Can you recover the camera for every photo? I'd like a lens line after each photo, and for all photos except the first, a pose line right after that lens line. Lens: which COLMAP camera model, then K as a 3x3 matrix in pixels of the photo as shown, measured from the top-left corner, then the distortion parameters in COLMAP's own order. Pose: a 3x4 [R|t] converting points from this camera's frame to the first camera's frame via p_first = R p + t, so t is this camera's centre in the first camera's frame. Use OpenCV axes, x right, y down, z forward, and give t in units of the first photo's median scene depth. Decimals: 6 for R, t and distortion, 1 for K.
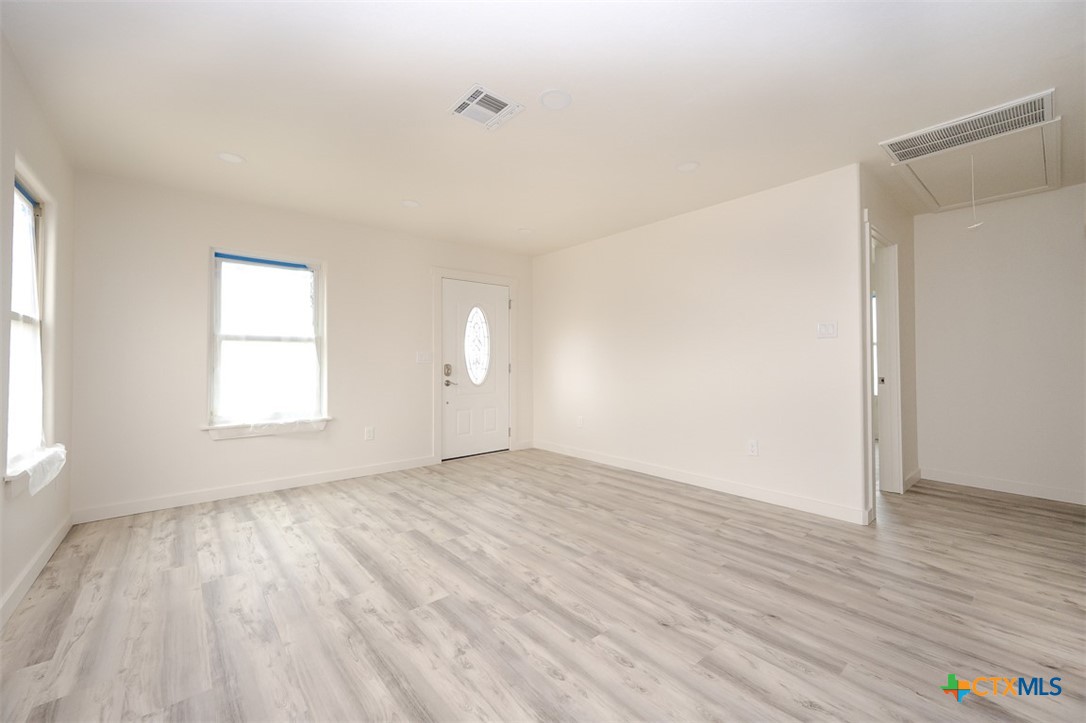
lens RADIAL K [[438.4, 0, 526.4], [0, 438.4, 356.5], [0, 0, 1]] dist [-0.000040, 0.000025]
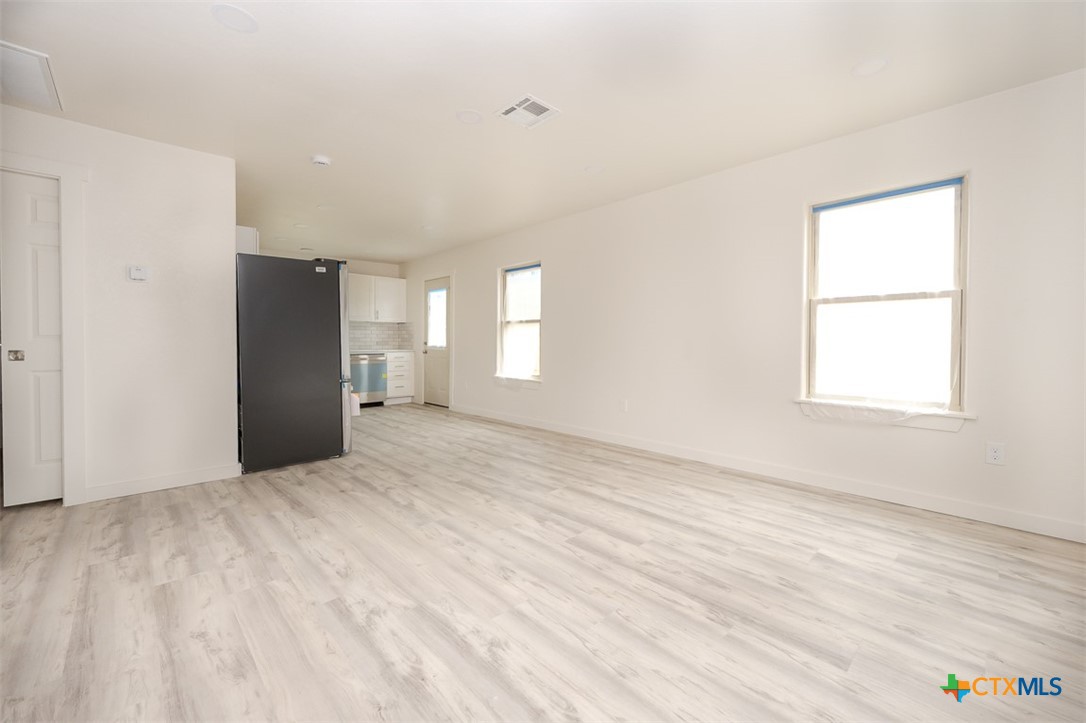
lens RADIAL K [[439.4, 0, 527.8], [0, 439.4, 356.6], [0, 0, 1]] dist [0.000188, 0.000001]
pose [[-0.997990, 0.005052, -0.063178, -0.013746], [0.004165, 0.999891, 0.014158, 0.053681], [0.063242, 0.013866, -0.997902, 1.880532]]
